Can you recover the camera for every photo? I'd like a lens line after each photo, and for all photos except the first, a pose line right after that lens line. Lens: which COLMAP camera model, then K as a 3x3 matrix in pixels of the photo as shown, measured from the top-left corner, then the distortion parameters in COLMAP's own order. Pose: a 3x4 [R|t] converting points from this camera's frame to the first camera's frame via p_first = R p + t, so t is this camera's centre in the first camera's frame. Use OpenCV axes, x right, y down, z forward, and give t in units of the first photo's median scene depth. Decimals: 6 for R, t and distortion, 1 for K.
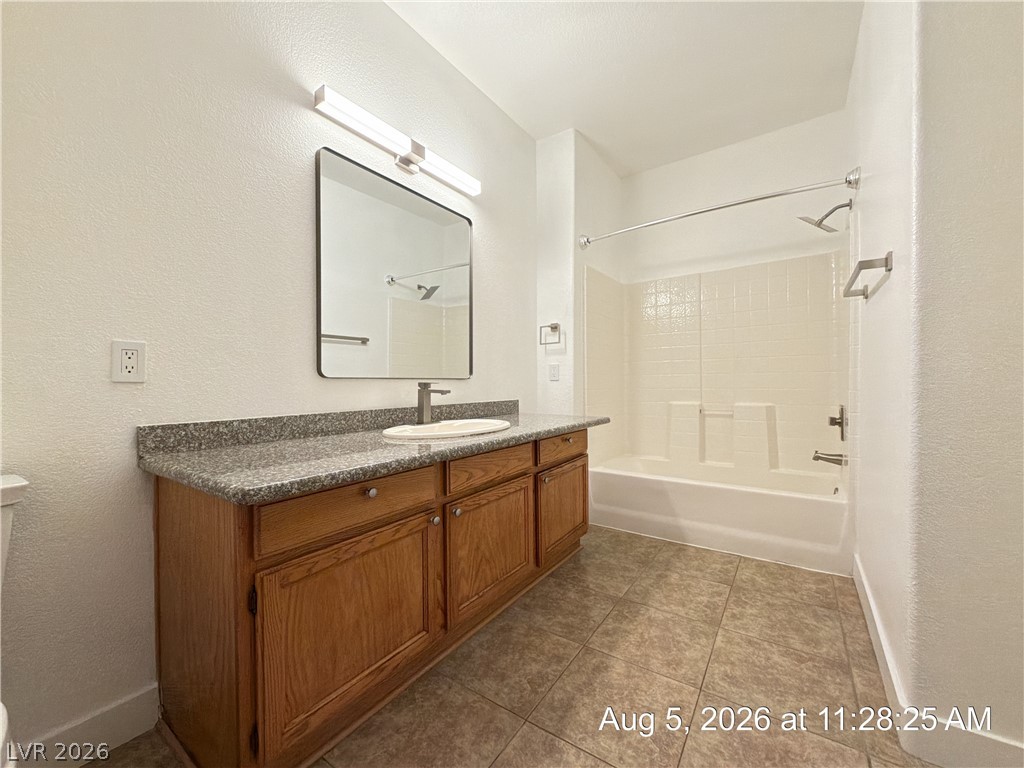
lens RADIAL K [[408.1, 0, 512.2], [0, 408.1, 387.1], [0, 0, 1]] dist [0.001320, 0.000181]
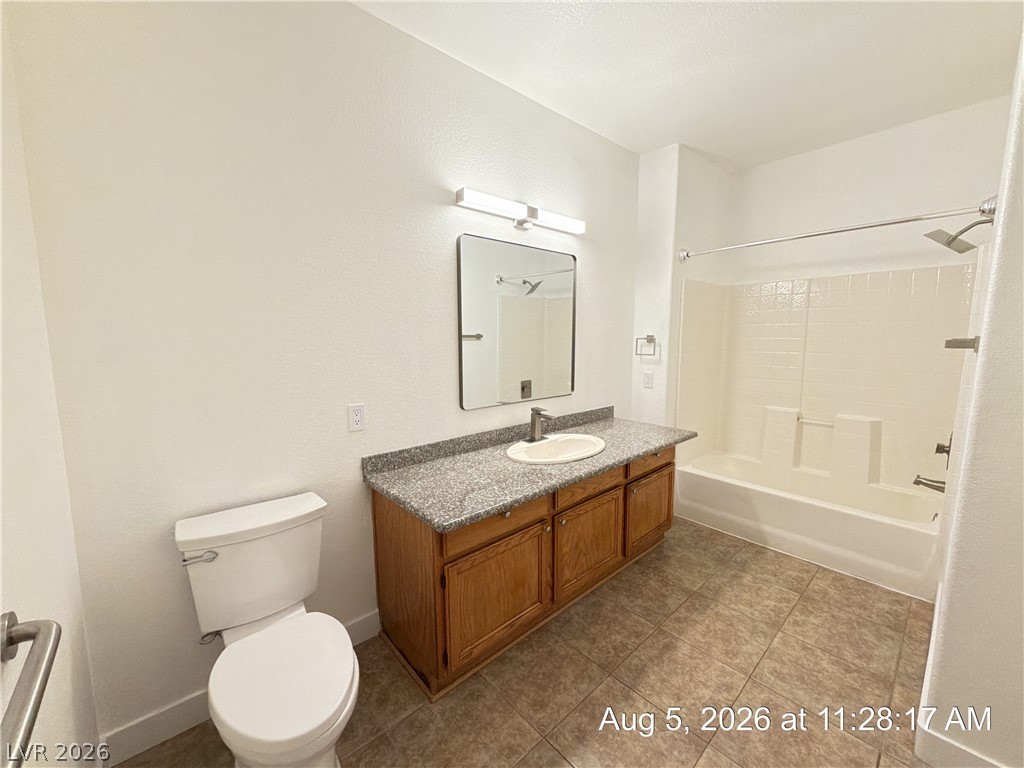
lens RADIAL K [[408.1, 0, 512.0], [0, 408.1, 384.7], [0, 0, 1]] dist [0.001320, 0.000181]
pose [[0.972764, 0.029742, -0.229882, -0.001140], [-0.002581, 0.993062, 0.117562, -0.247979], [0.231784, -0.113766, 0.966092, -0.239788]]
